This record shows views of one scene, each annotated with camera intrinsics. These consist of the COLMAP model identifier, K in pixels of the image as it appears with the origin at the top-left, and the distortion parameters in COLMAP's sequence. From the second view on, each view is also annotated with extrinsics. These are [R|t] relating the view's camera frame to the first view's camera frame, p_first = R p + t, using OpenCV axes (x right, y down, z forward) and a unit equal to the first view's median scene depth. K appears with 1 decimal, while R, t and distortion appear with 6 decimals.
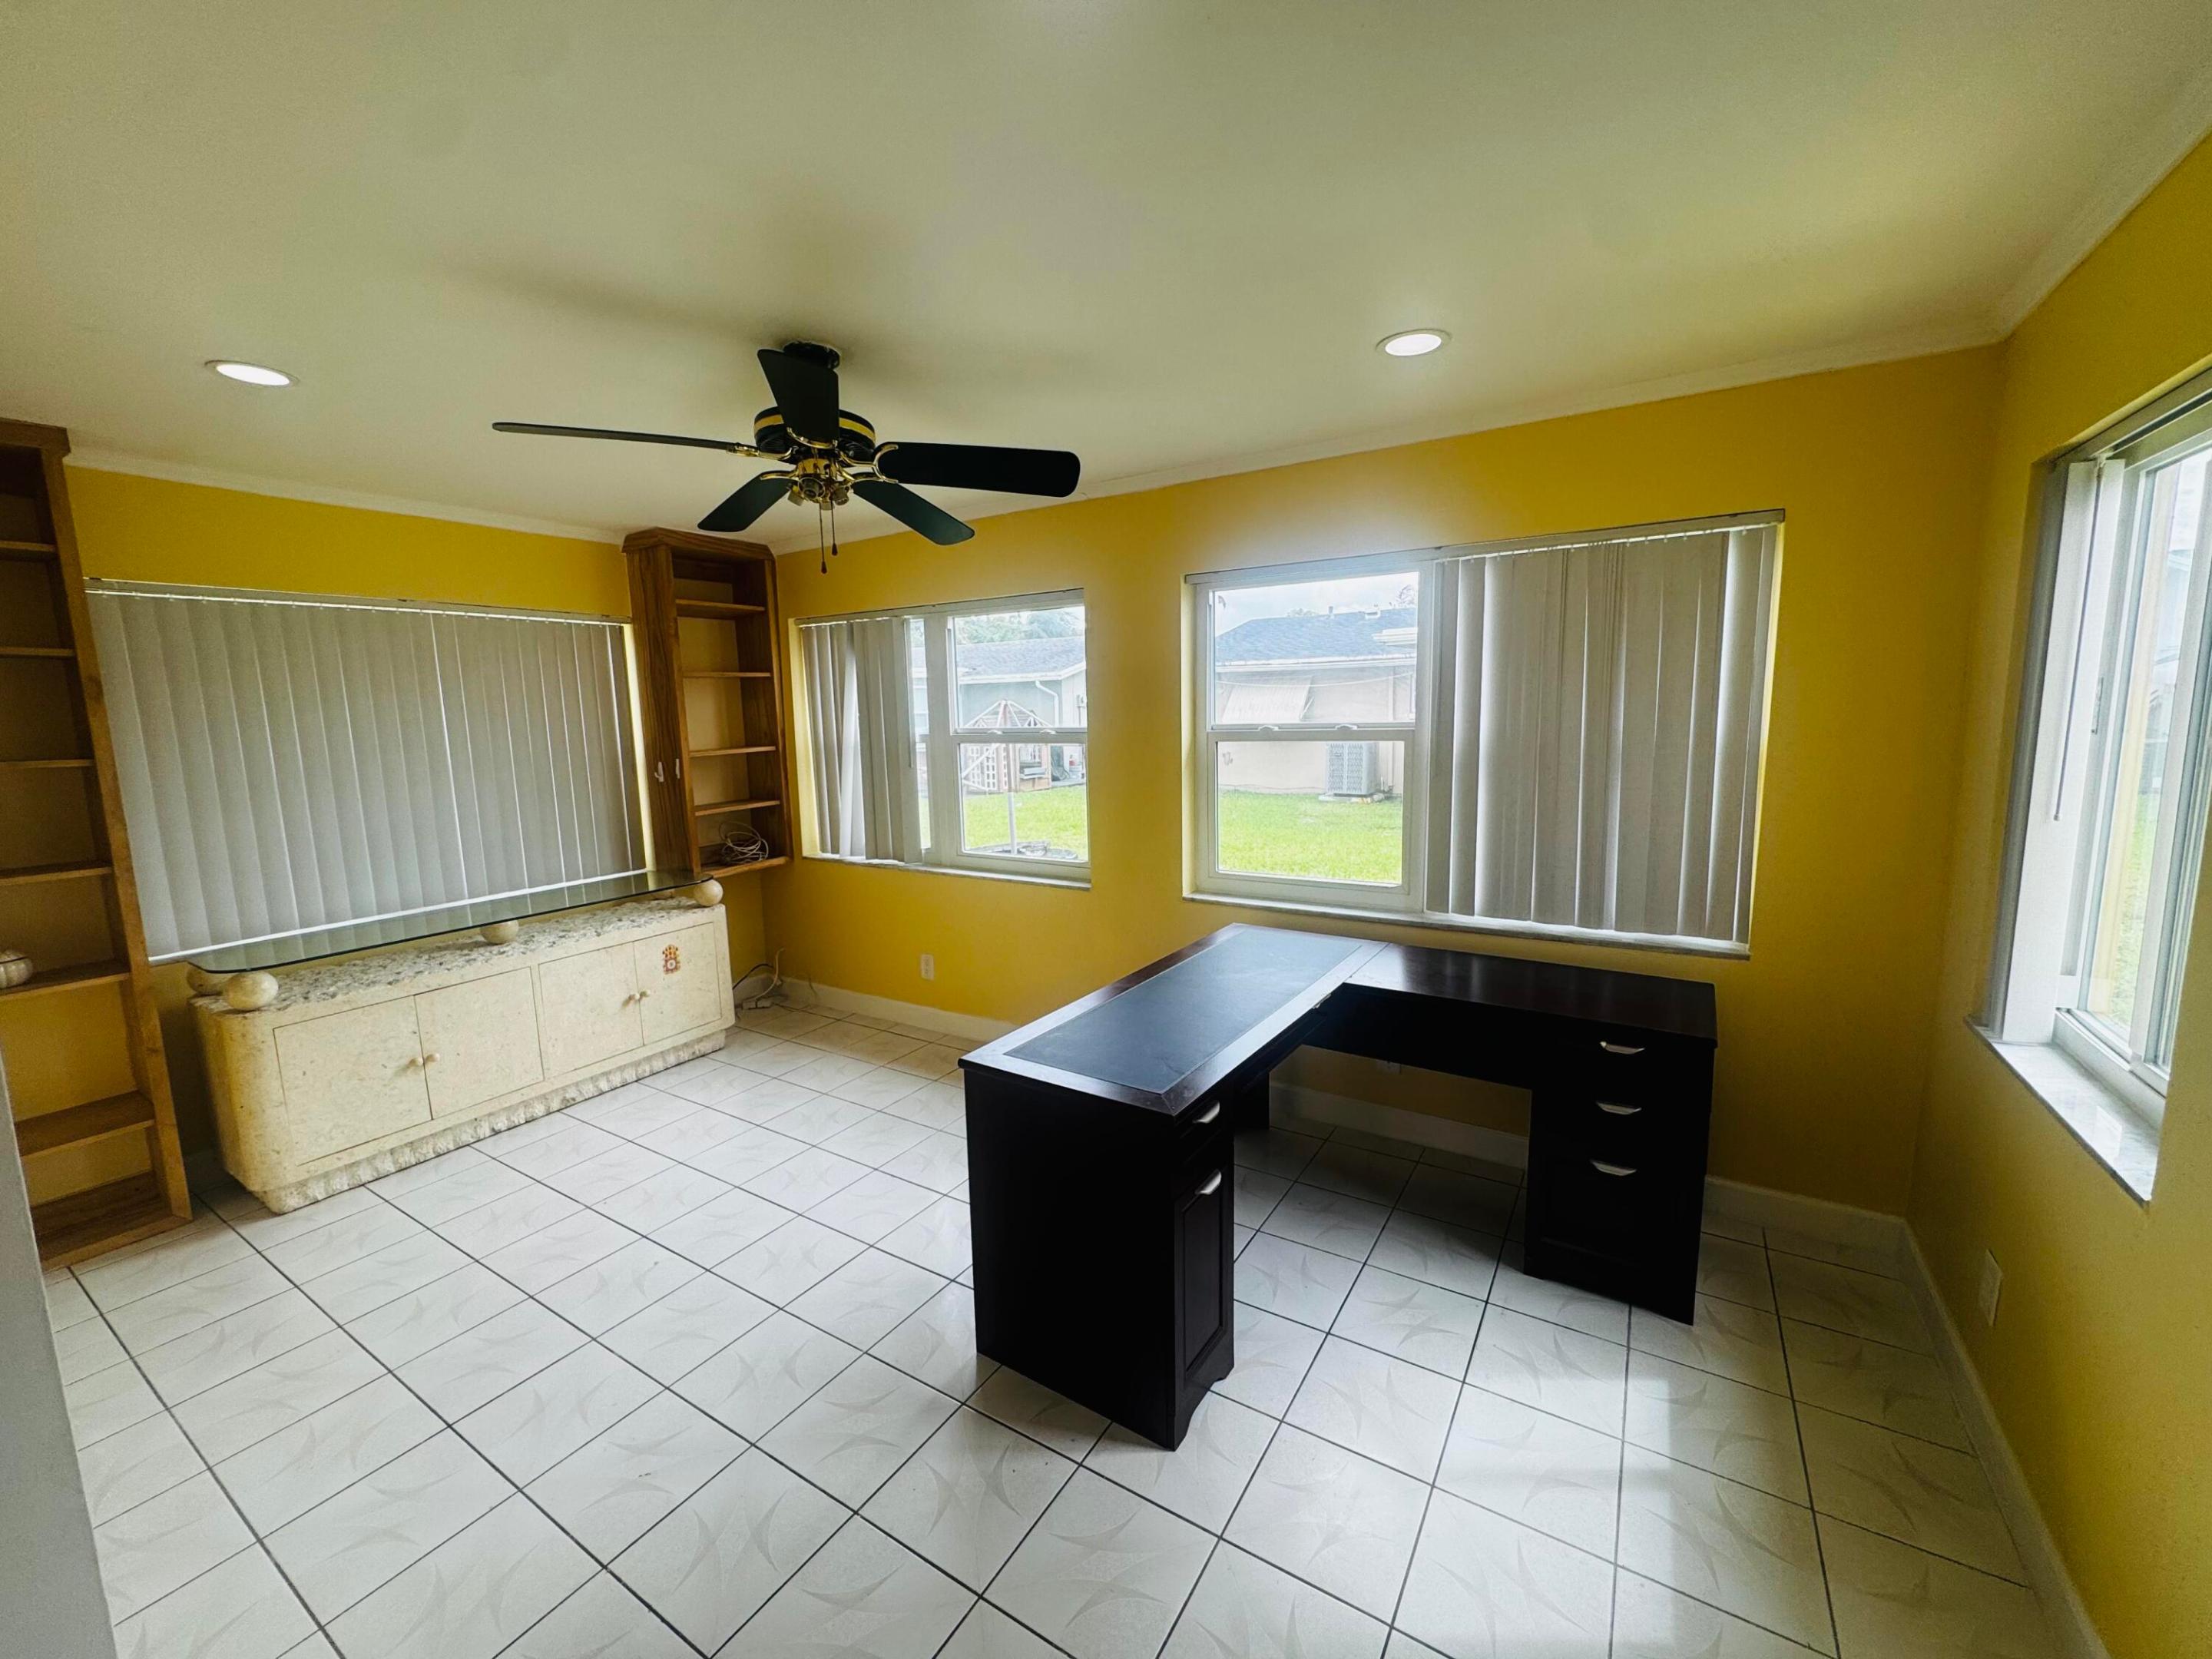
lens RADIAL K [[886.9, 0, 1105.8], [0, 886.9, 828.8], [0, 0, 1]] dist [-0.002970, 0.000426]
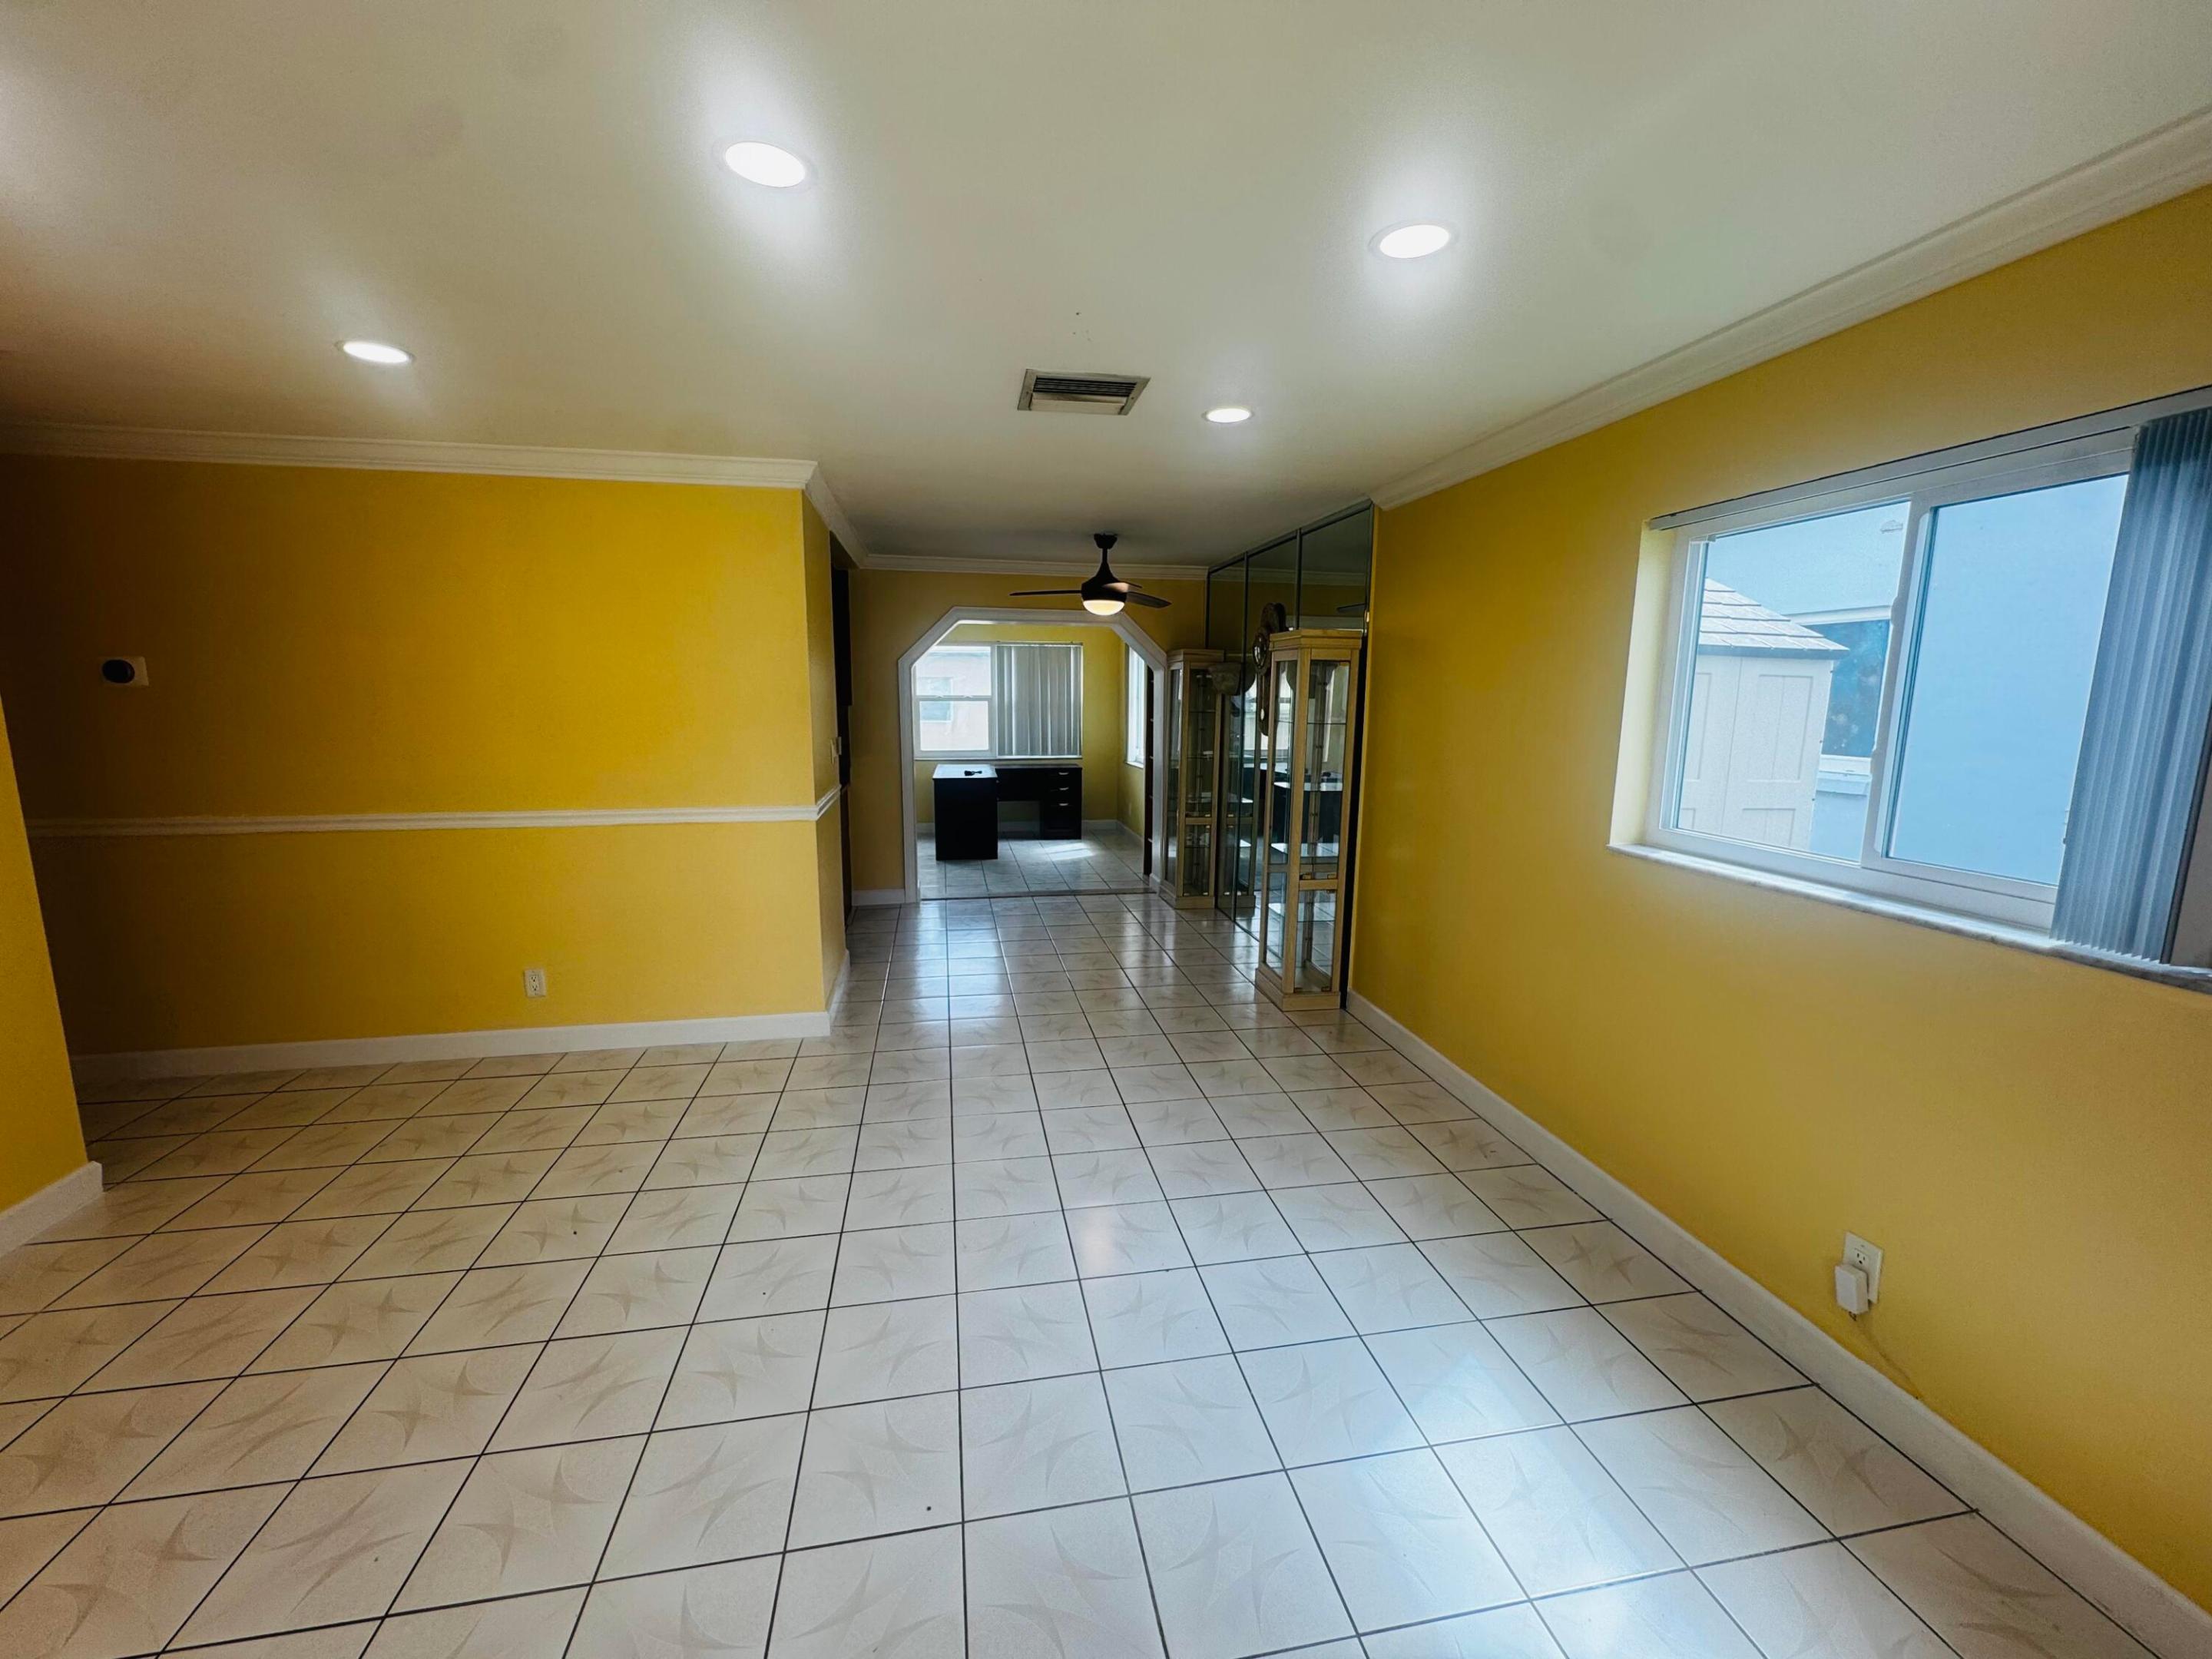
lens RADIAL K [[886.9, 0, 1104.5], [0, 886.9, 820.7], [0, 0, 1]] dist [-0.002970, 0.000426]
pose [[0.735841, -0.072498, 0.673262, -1.565521], [0.064894, 0.997226, 0.036456, 0.243438], [-0.674038, 0.016865, 0.738504, -1.644727]]
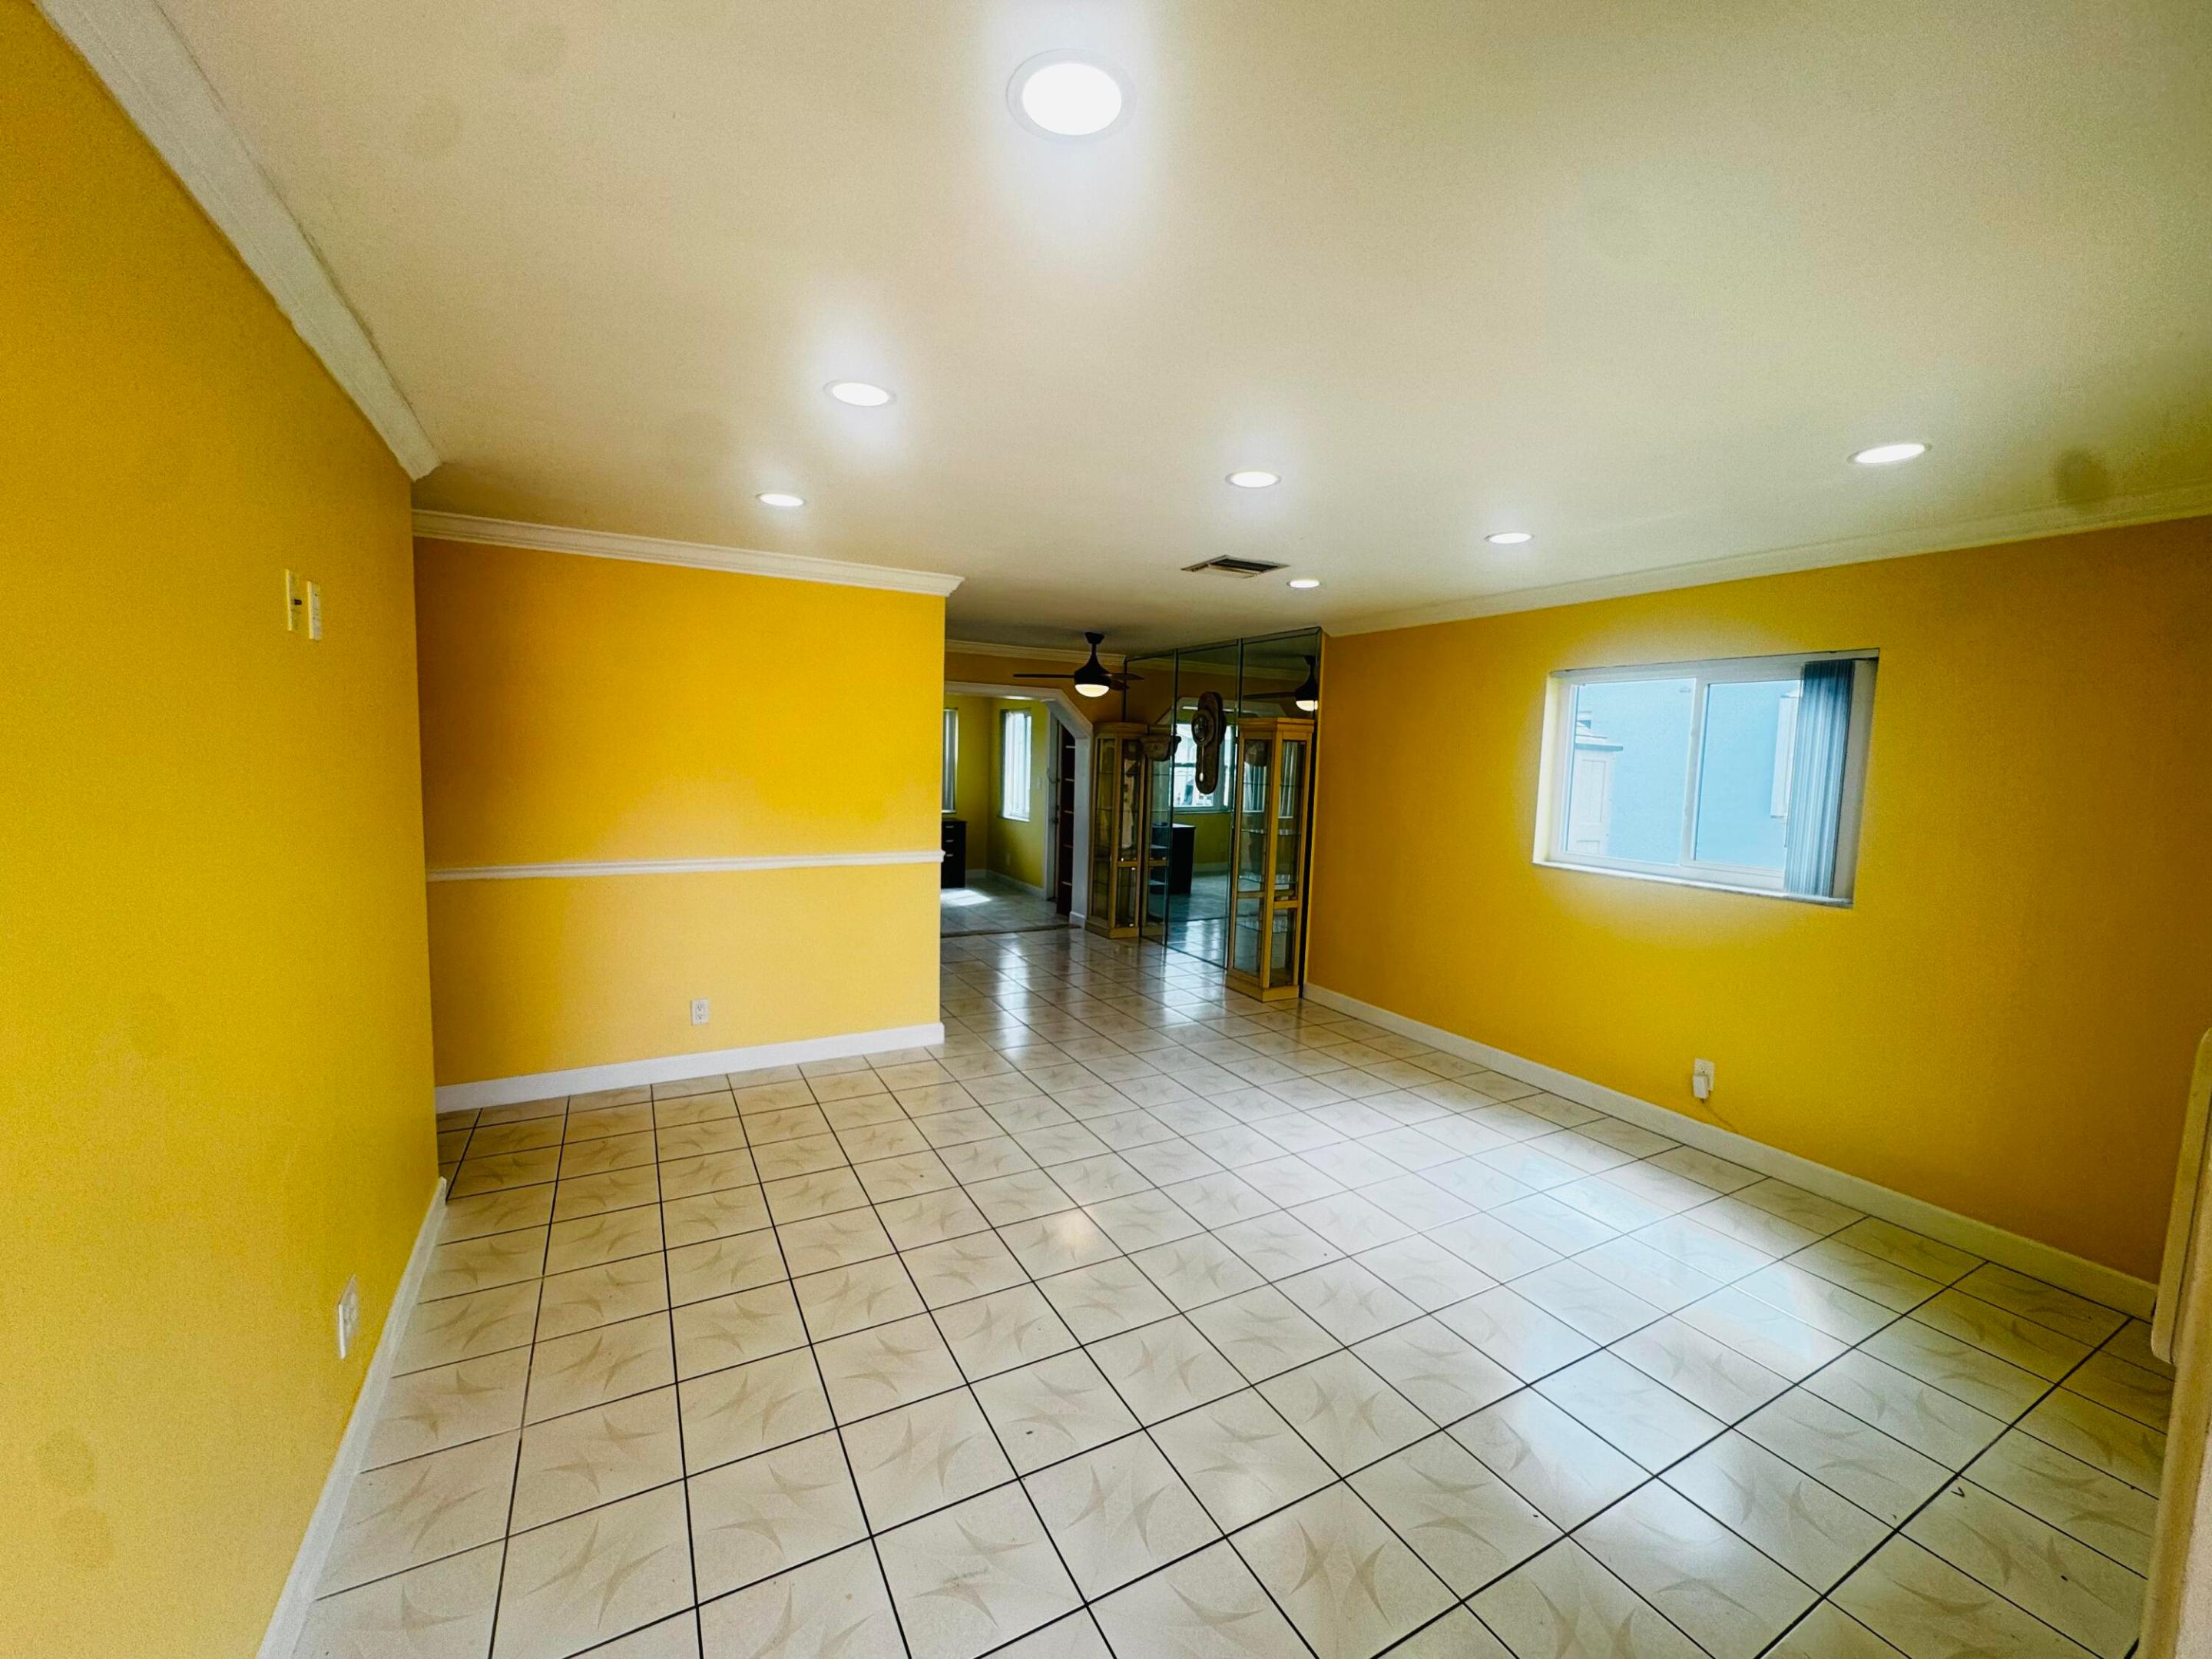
lens RADIAL K [[886.9, 0, 1106.6], [0, 886.9, 827.4], [0, 0, 1]] dist [-0.002970, 0.000426]
pose [[0.490270, -0.040901, 0.870611, -2.222187], [0.075813, 0.997113, 0.004151, 0.216532], [-0.868267, 0.063969, 0.491955, -1.439283]]
